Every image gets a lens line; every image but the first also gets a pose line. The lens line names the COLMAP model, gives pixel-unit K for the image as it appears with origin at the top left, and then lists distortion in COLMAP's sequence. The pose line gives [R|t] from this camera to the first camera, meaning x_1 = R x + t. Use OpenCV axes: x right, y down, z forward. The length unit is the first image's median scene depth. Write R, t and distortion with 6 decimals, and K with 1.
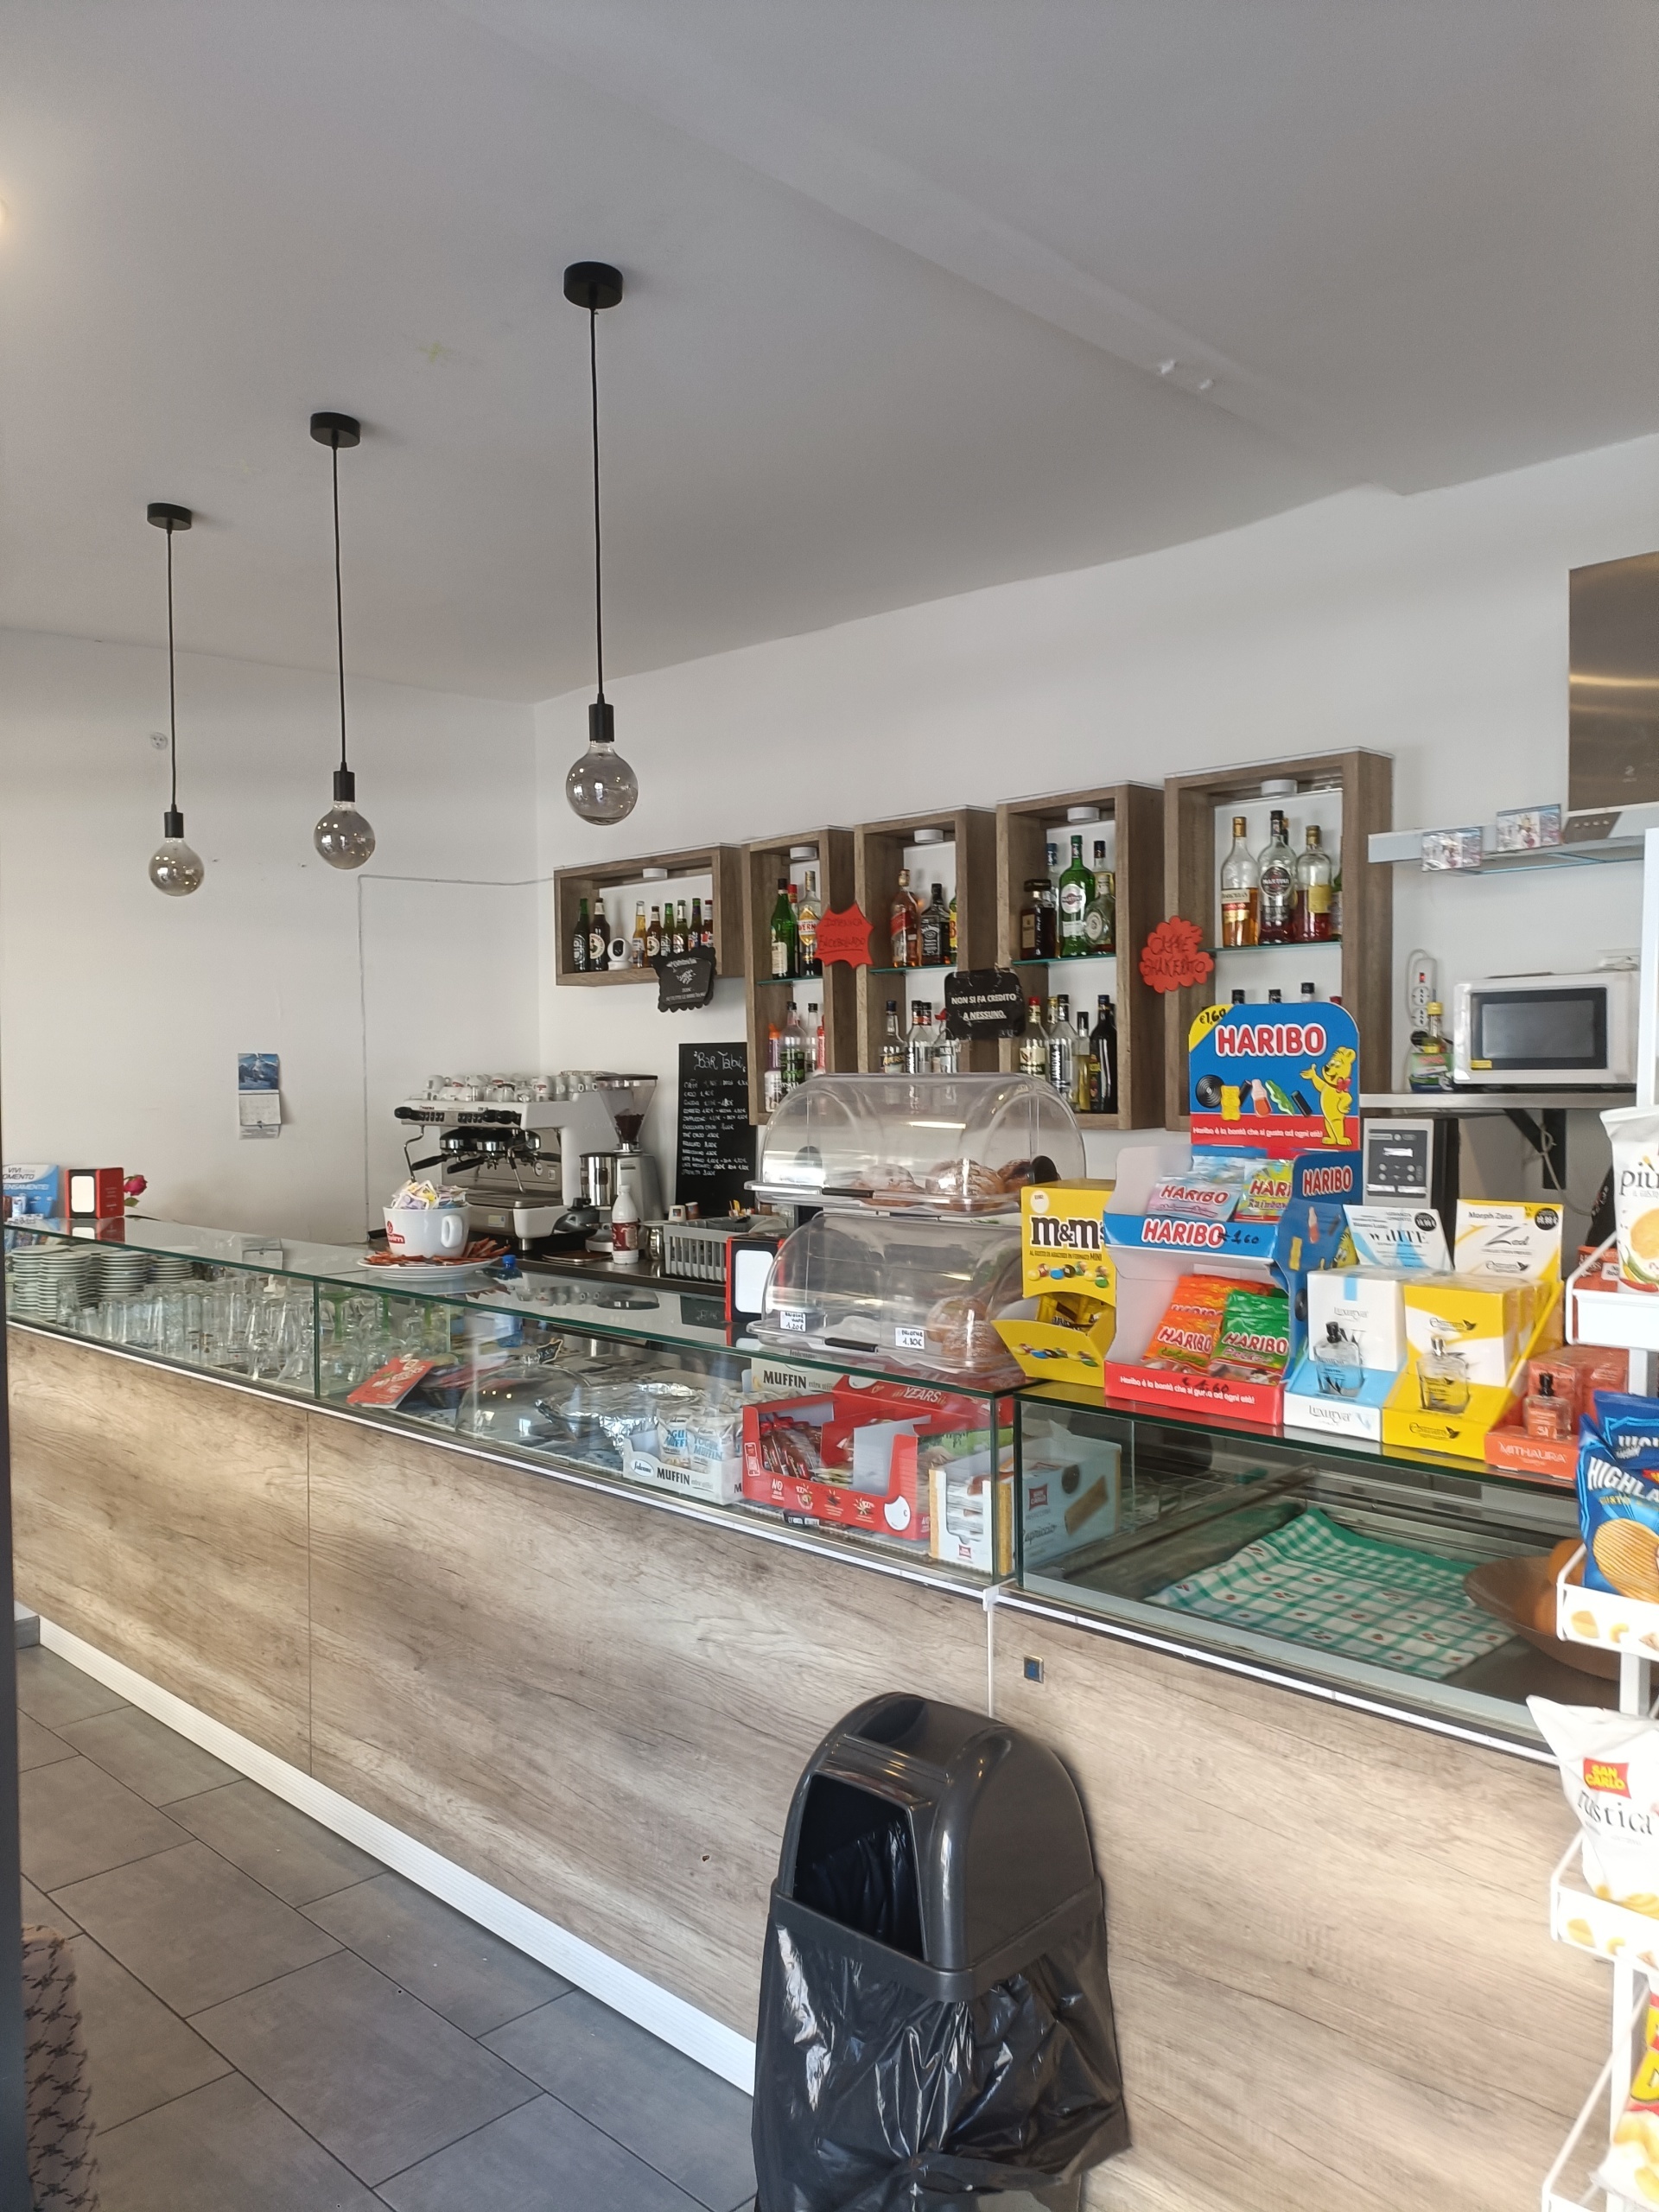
lens RADIAL K [[1591.5, 0, 829.5], [0, 1591.5, 1106.0], [0, 0, 1]] dist [0.029171, -0.009011]
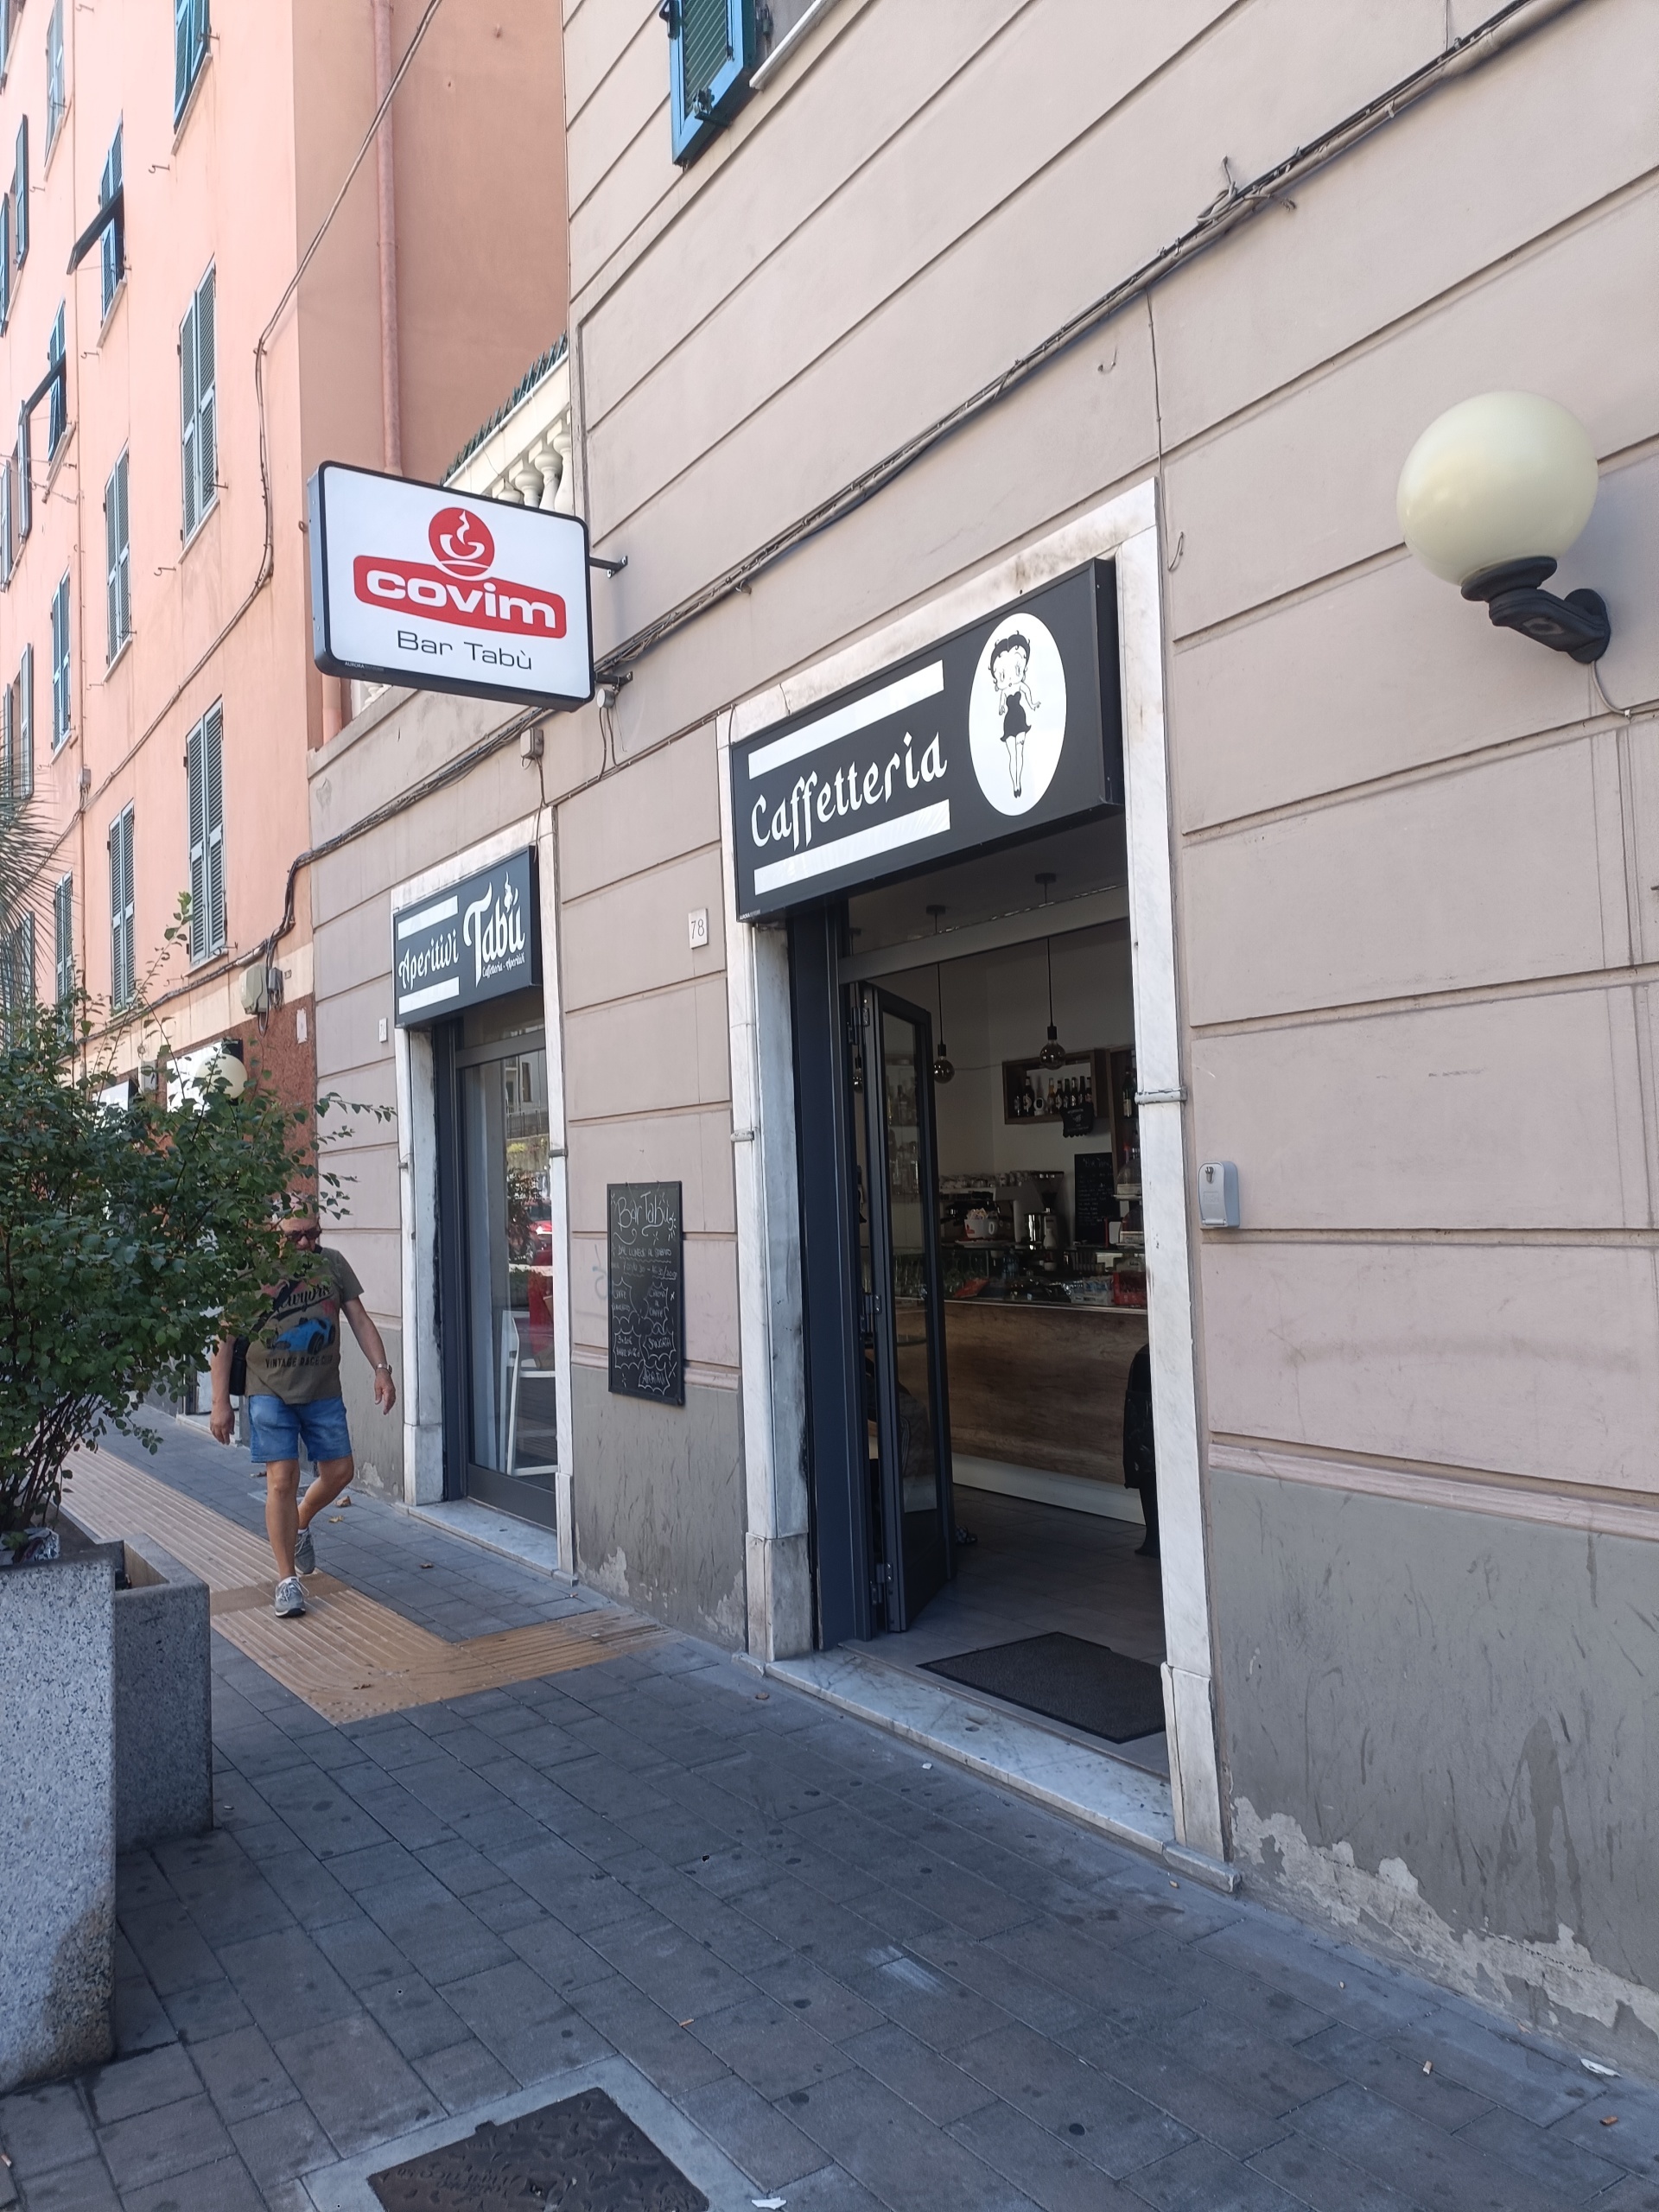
lens RADIAL K [[1591.5, 0, 829.5], [0, 1591.5, 1106.0], [0, 0, 1]] dist [0.029171, -0.009011]
pose [[0.973746, -0.033471, -0.225165, 0.048865], [0.015767, 0.996673, -0.079969, 0.050745], [0.227092, 0.074319, 0.971033, -0.904185]]
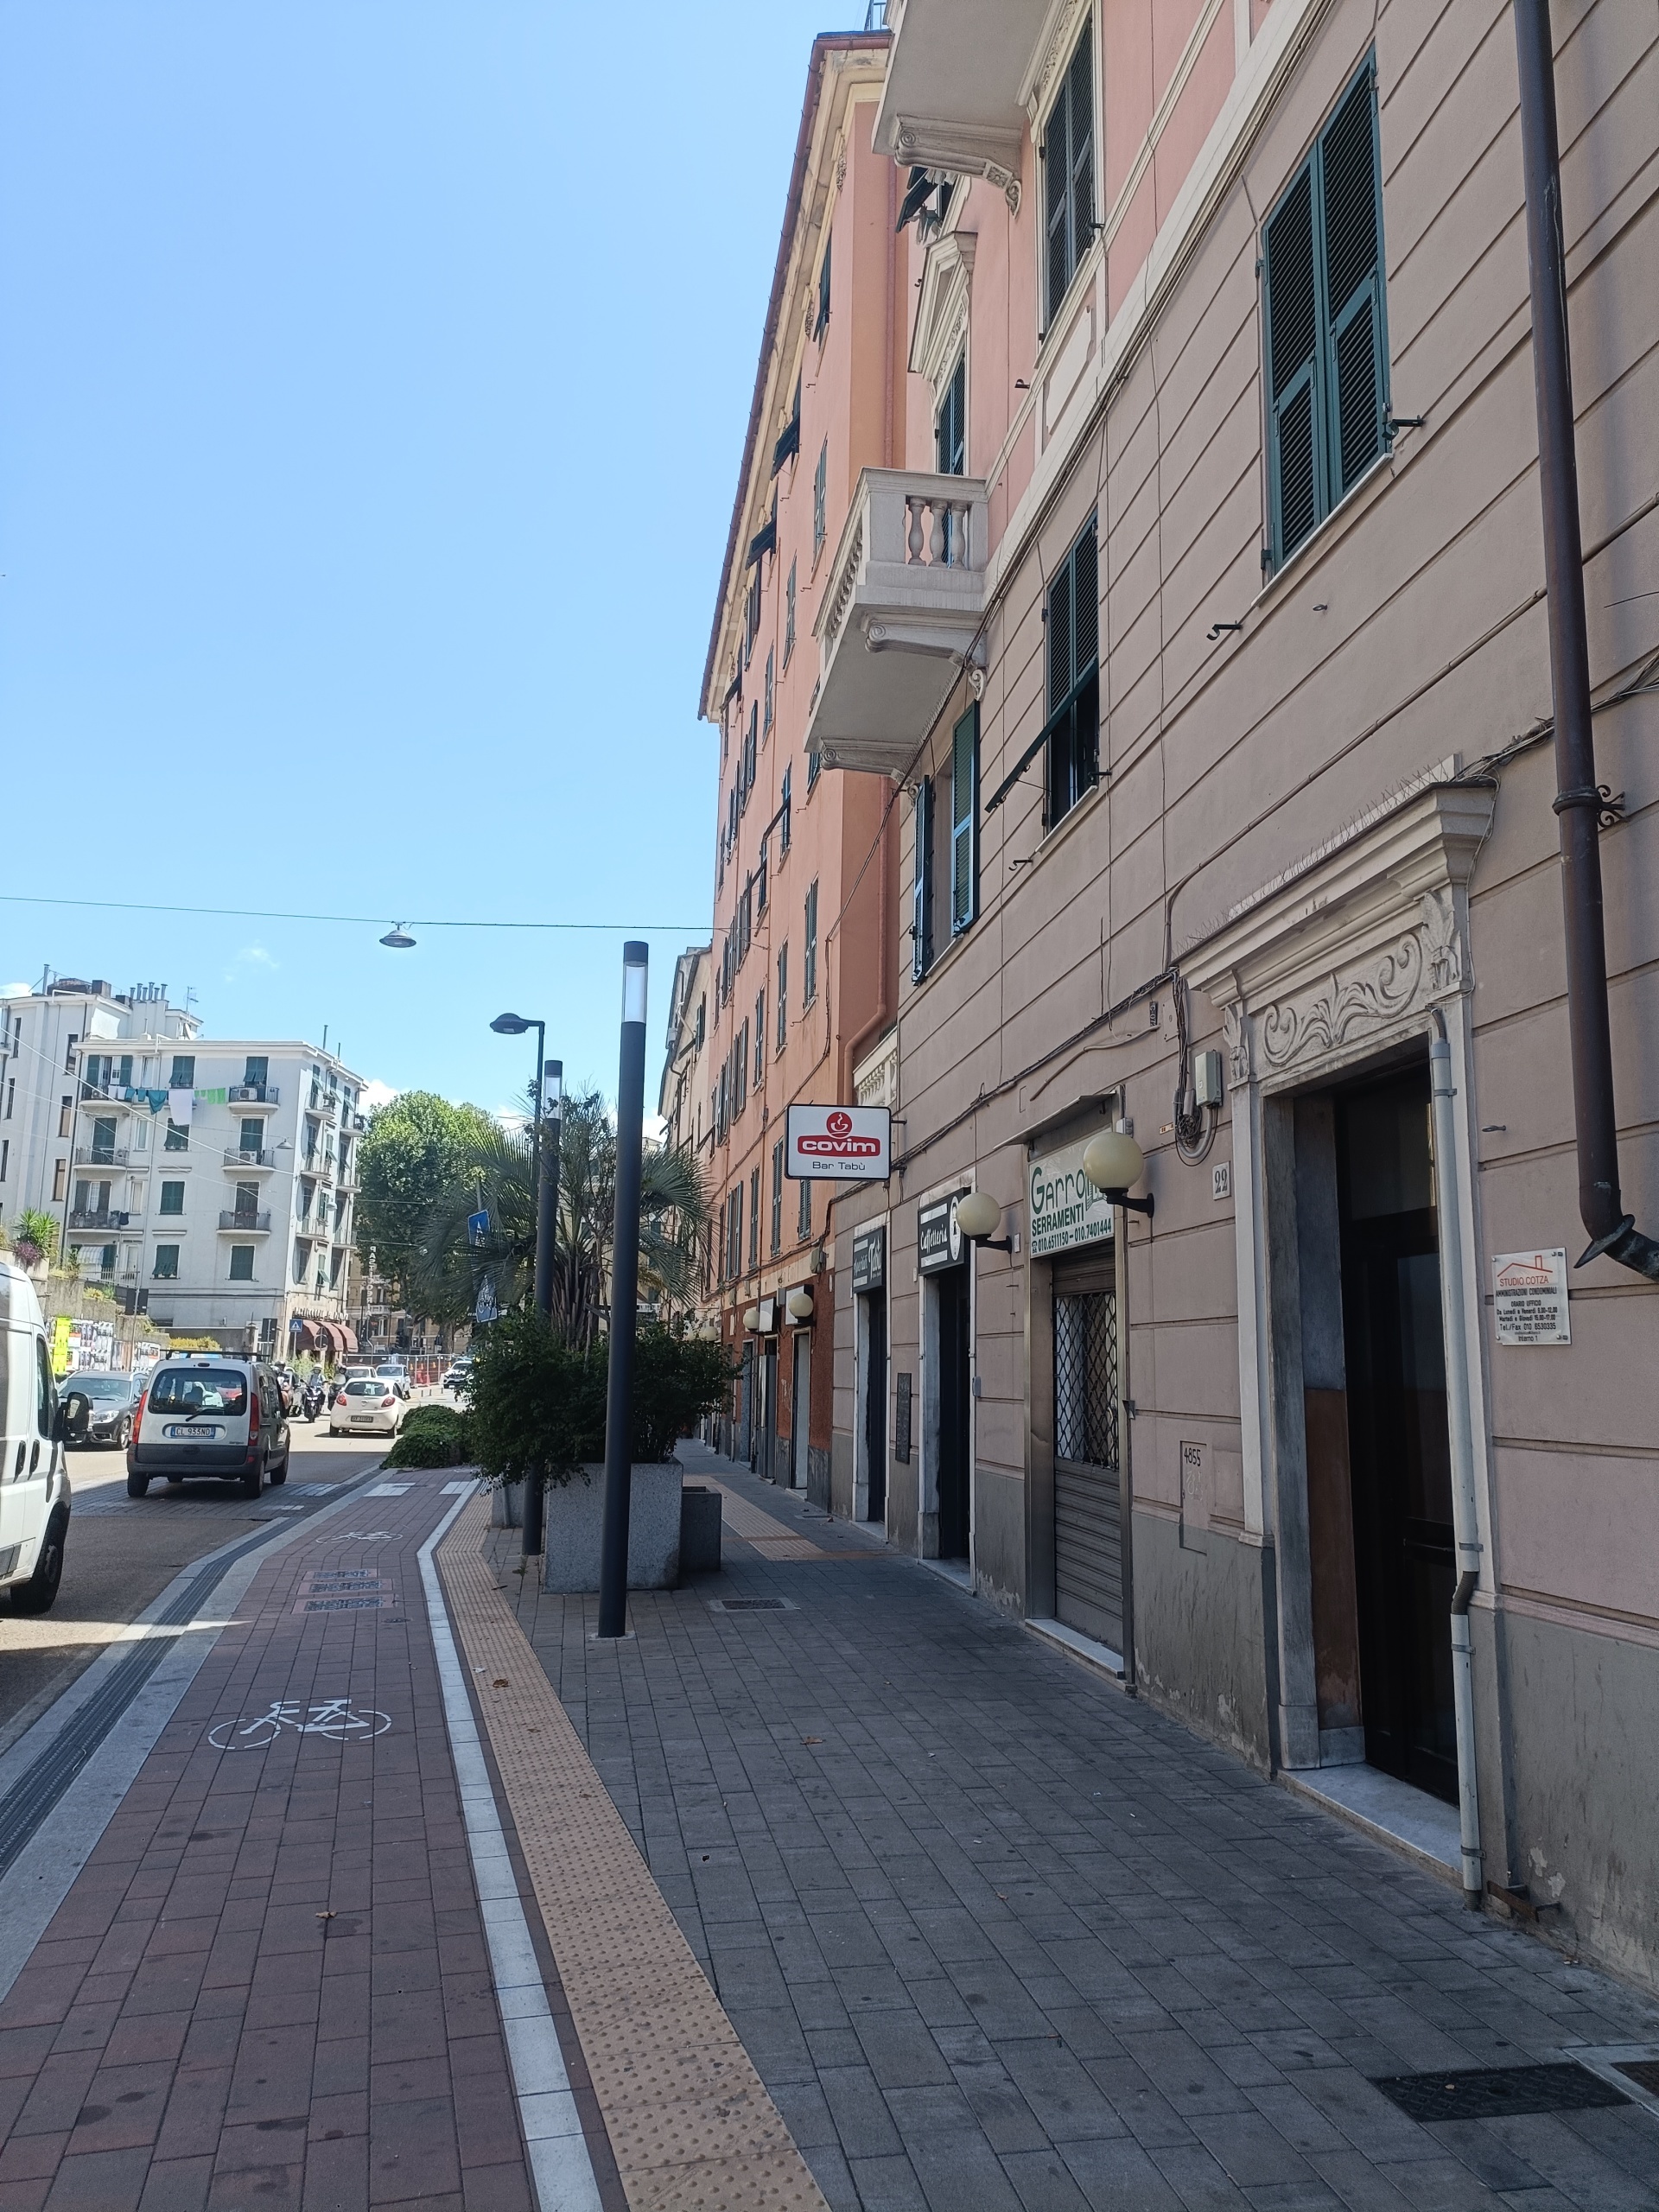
lens RADIAL K [[1591.5, 0, 829.5], [0, 1591.5, 1106.0], [0, 0, 1]] dist [0.029171, -0.009011]
pose [[0.789293, -0.075338, -0.609377, 2.342754], [-0.046989, 0.982122, -0.182284, 0.083824], [0.612216, 0.172510, 0.771642, -3.195165]]
